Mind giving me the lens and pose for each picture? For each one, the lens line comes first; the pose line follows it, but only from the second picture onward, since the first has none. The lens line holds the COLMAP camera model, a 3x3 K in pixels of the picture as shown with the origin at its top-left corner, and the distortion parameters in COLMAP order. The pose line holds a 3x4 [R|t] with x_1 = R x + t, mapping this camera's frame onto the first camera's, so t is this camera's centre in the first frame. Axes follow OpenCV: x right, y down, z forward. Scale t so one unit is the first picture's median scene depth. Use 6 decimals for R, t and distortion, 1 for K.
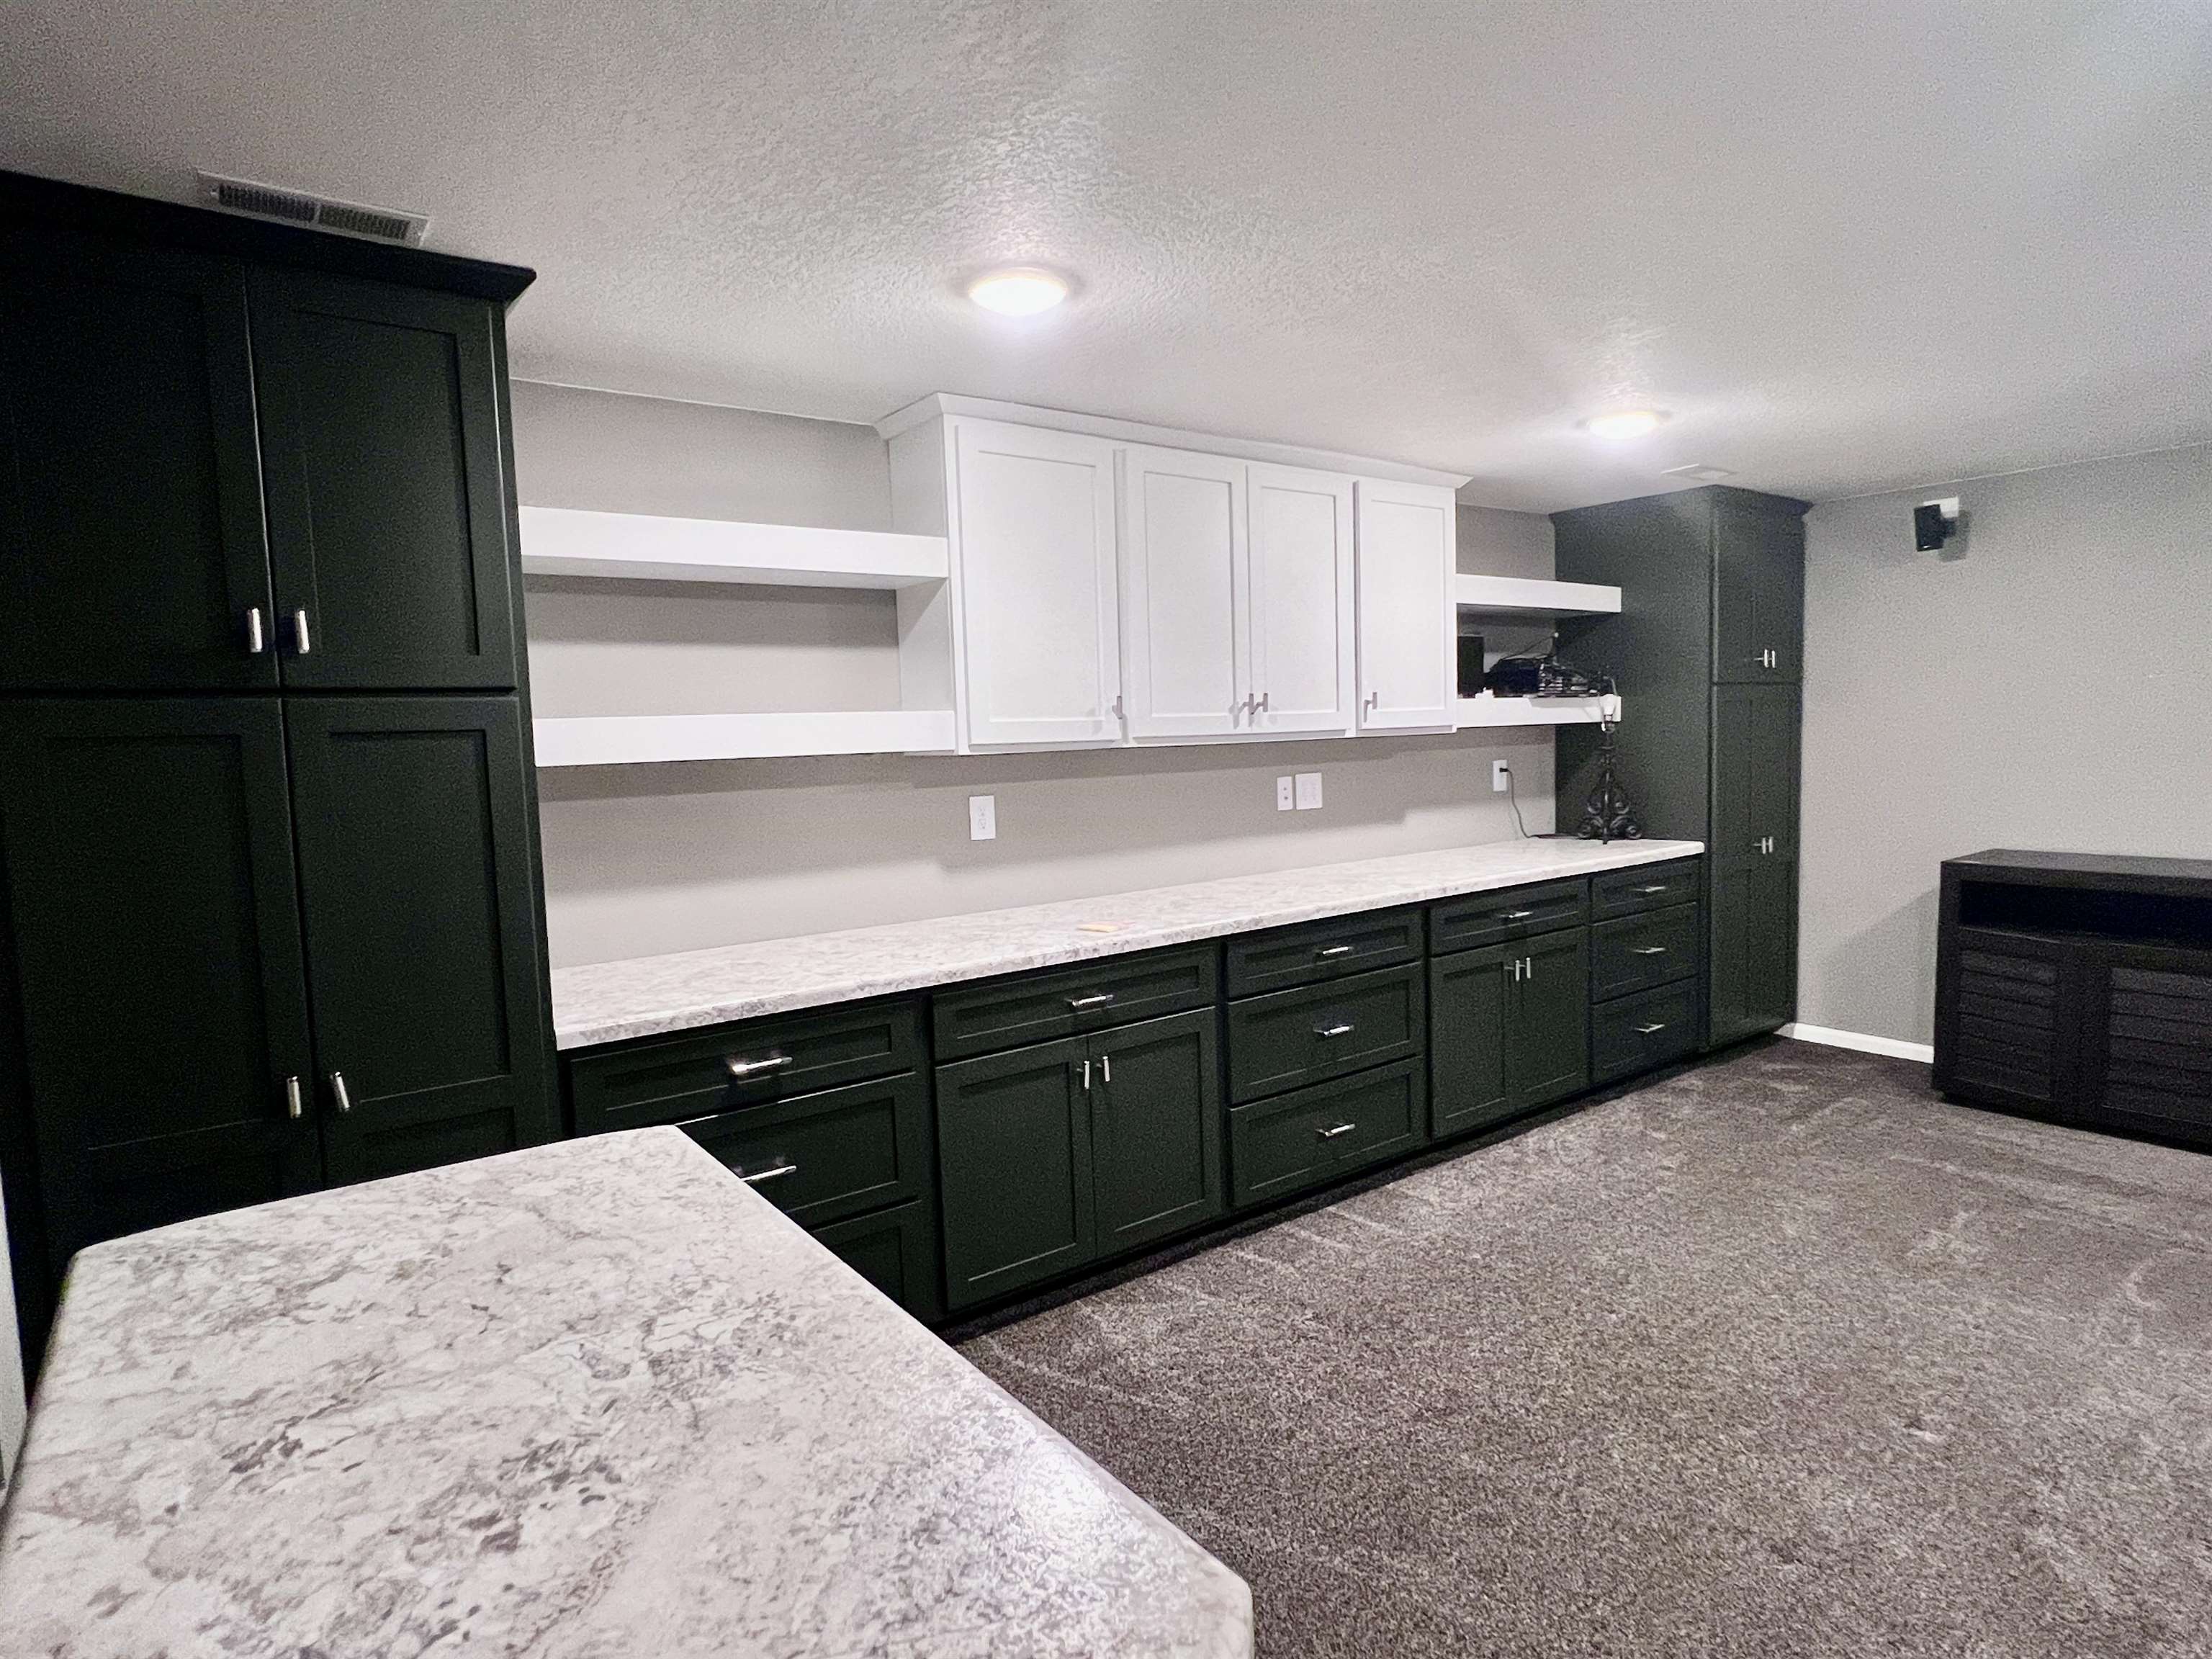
lens RADIAL K [[1208.3, 0, 1098.2], [0, 1208.3, 834.2], [0, 0, 1]] dist [-0.001765, 0.000442]
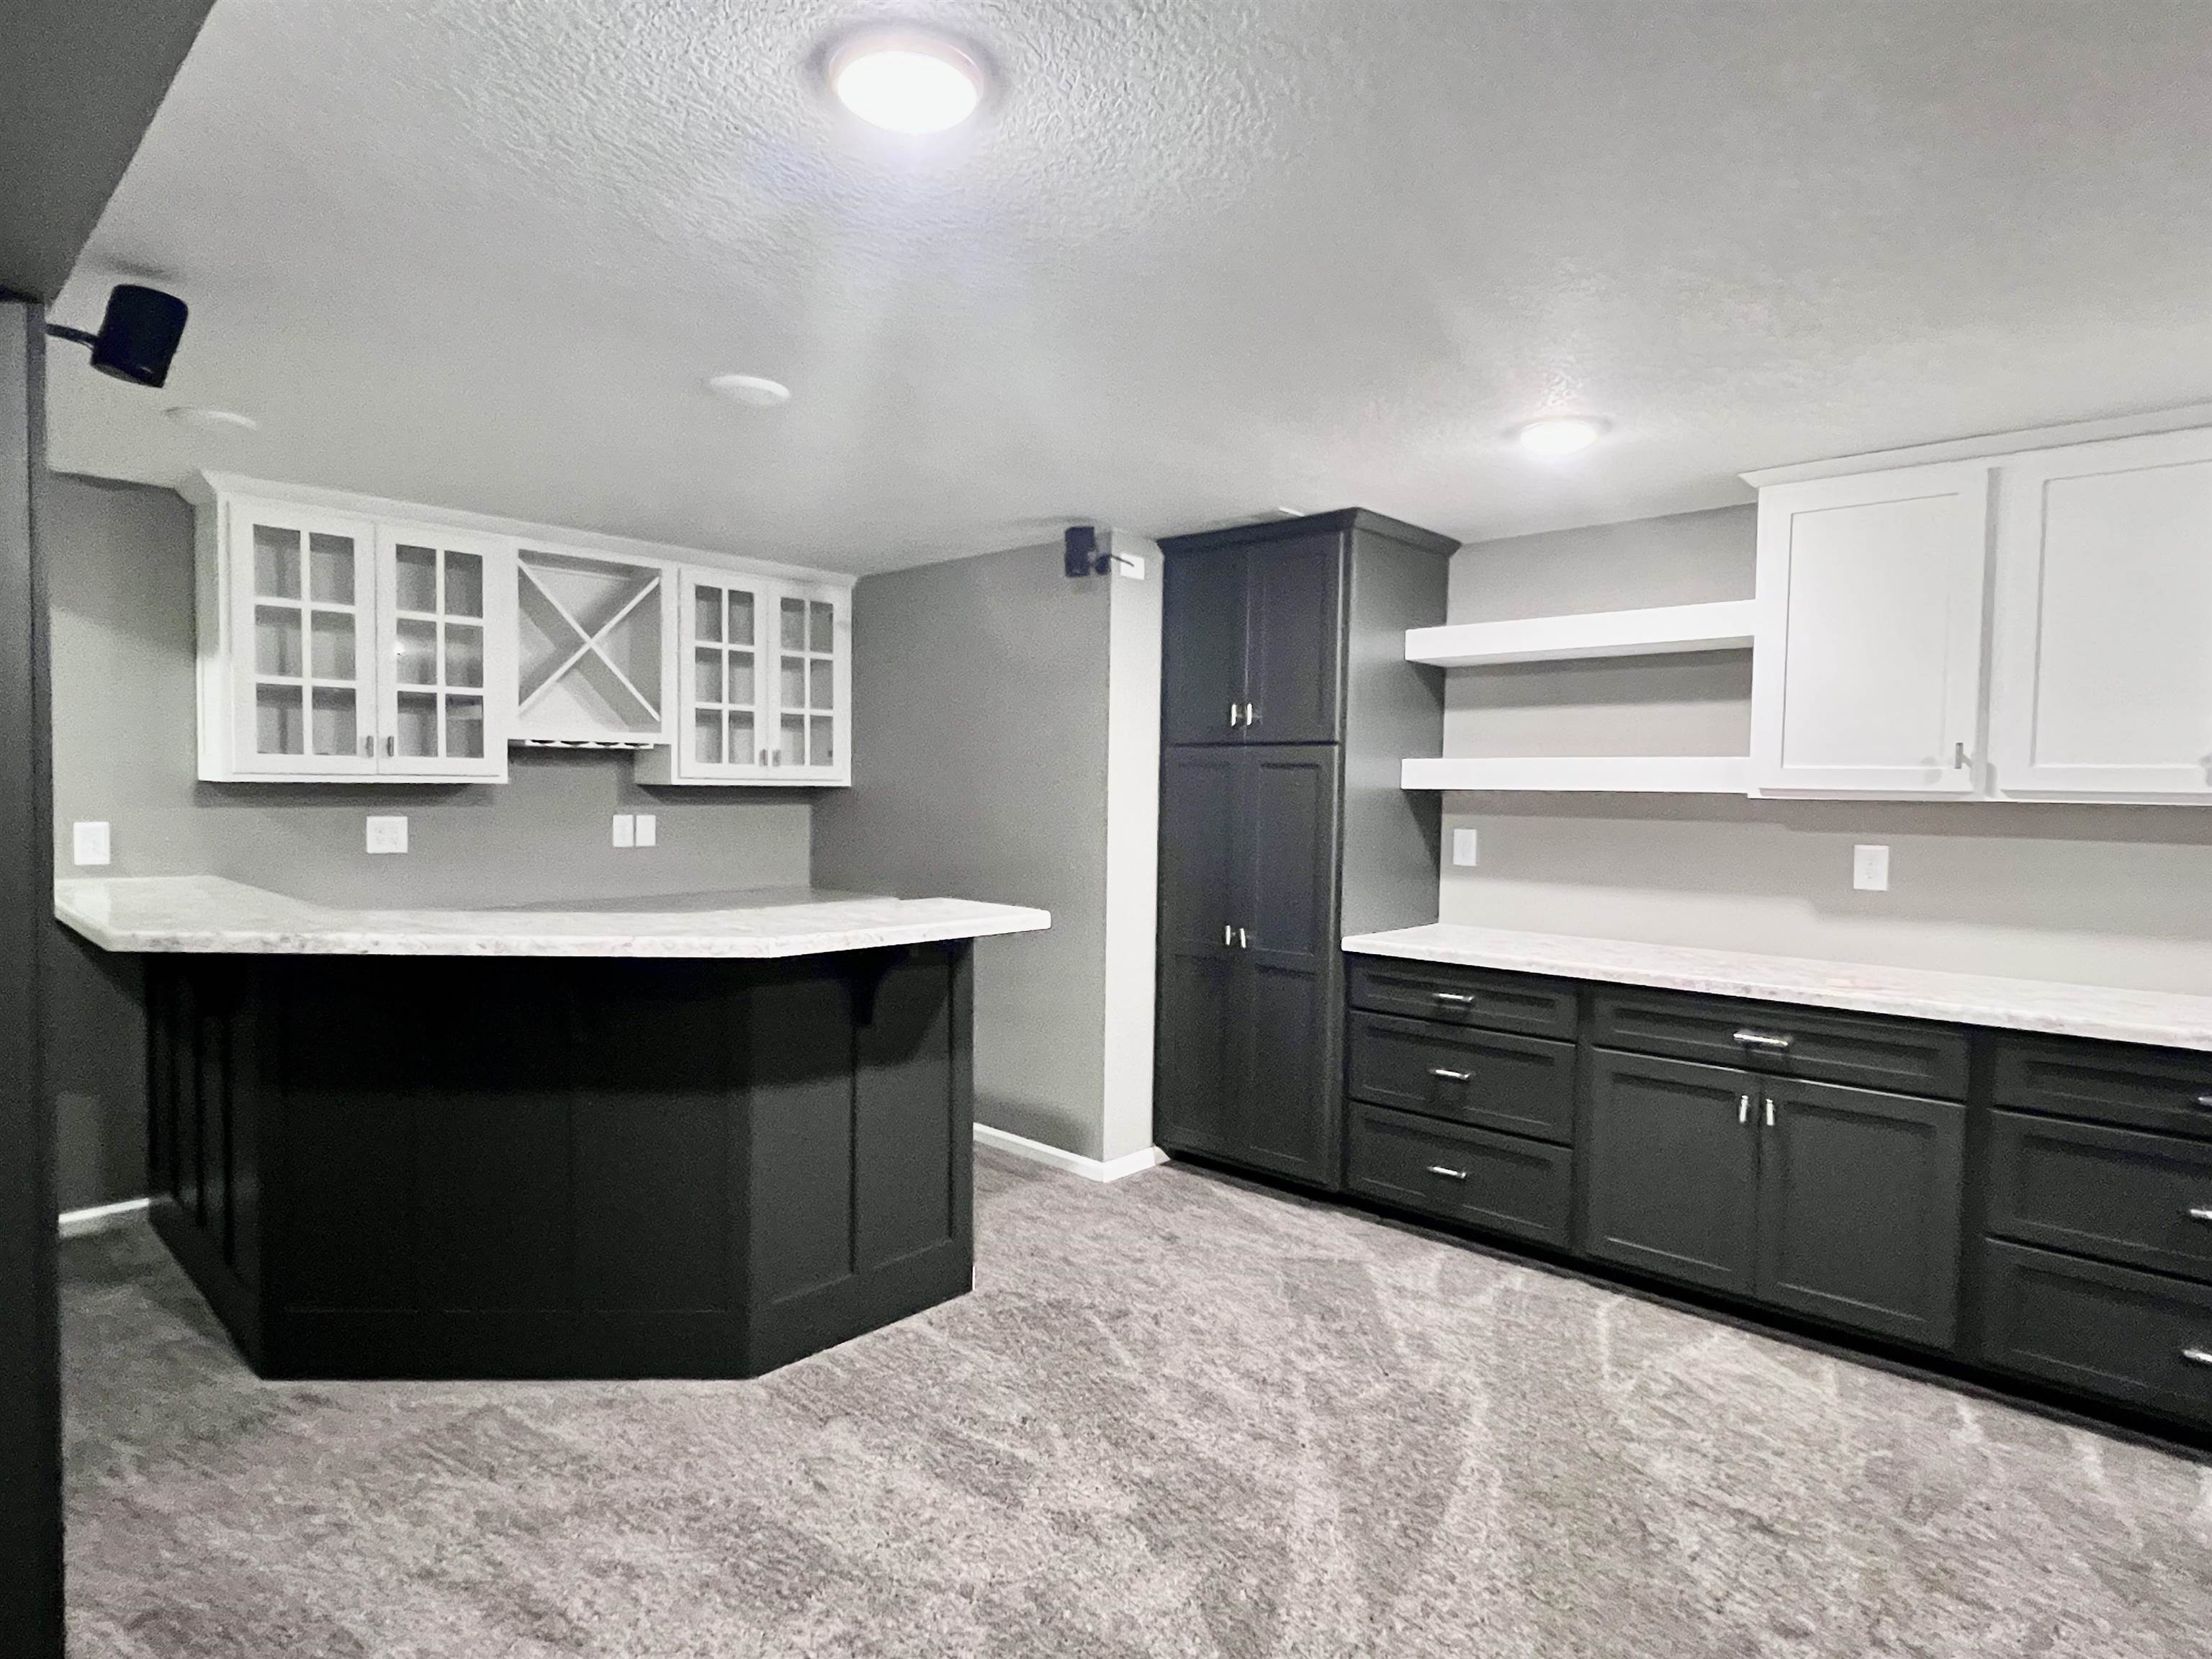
lens RADIAL K [[1207.7, 0, 1106.0], [0, 1207.7, 829.5], [0, 0, 1]] dist [-0.001573, -0.000633]
pose [[0.185386, 0.068852, -0.980251, 0.758234], [-0.107607, 0.992966, 0.049394, -0.026284], [0.976756, 0.096325, 0.191490, 0.210512]]
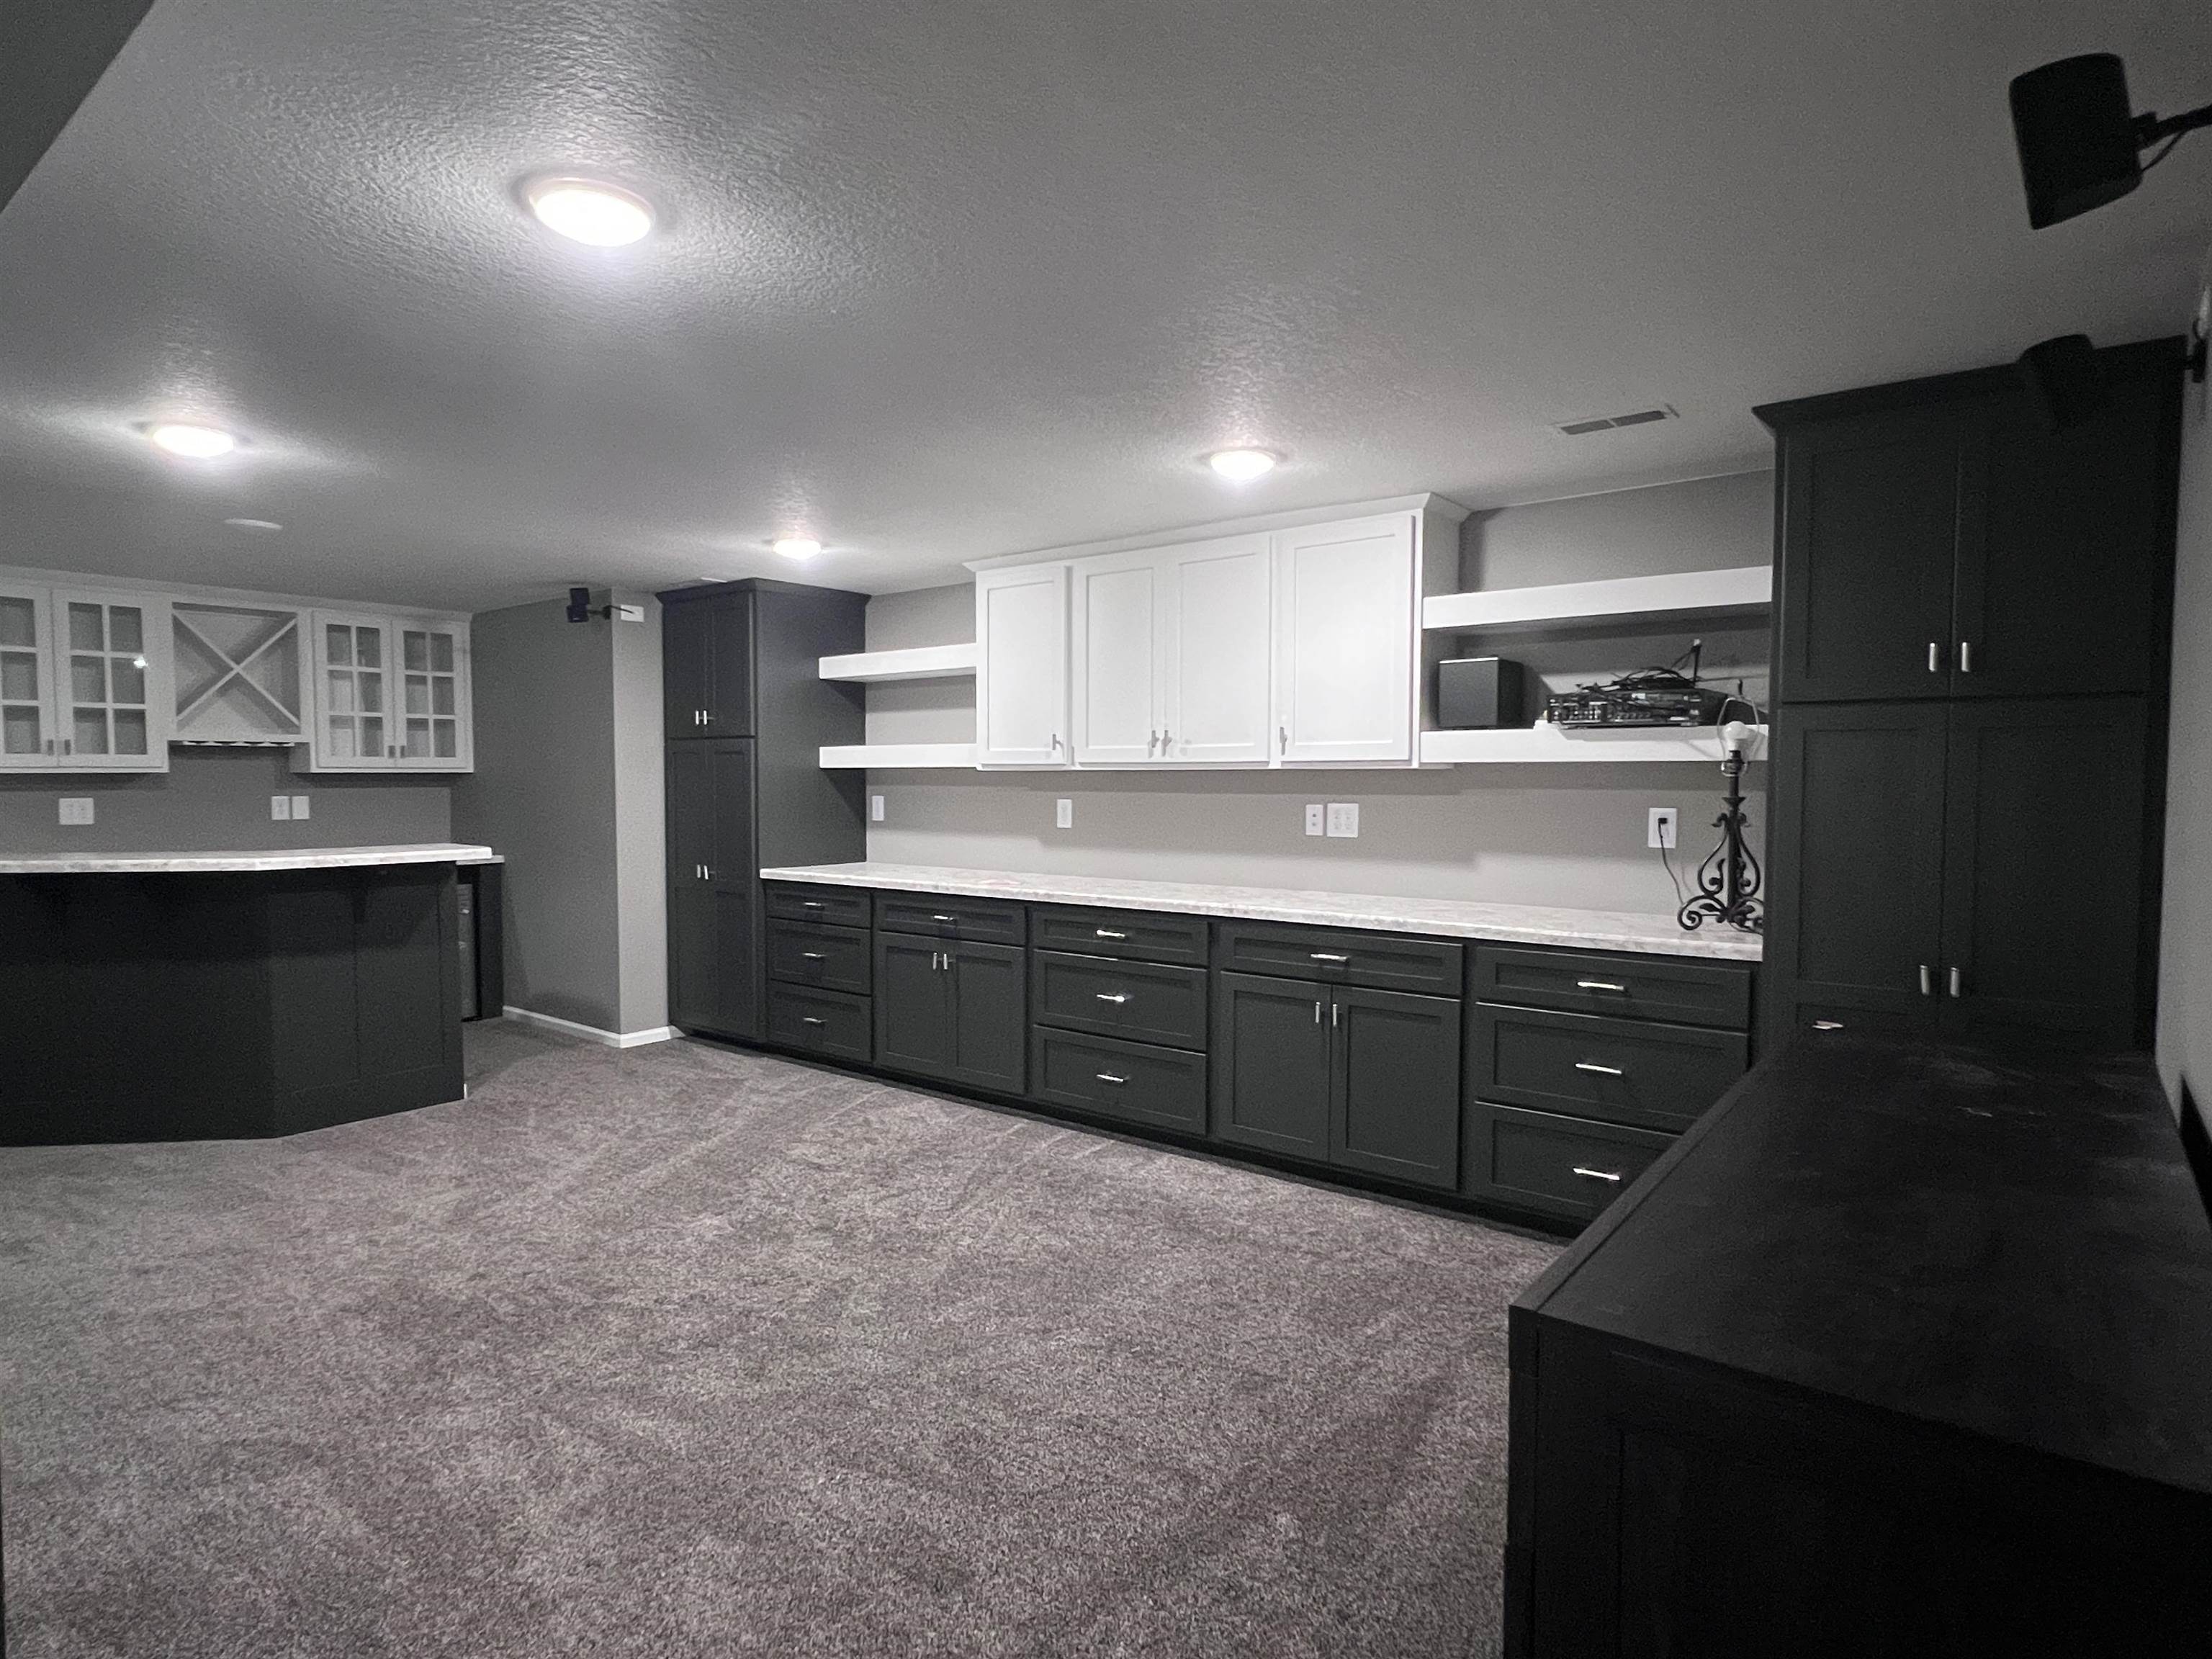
lens RADIAL K [[1208.3, 0, 1098.2], [0, 1208.3, 834.2], [0, 0, 1]] dist [-0.001765, 0.000442]
pose [[0.265655, 0.077090, -0.960981, 1.411614], [-0.094591, 0.994072, 0.053595, -0.074639], [0.959416, 0.076663, 0.271373, 0.642194]]
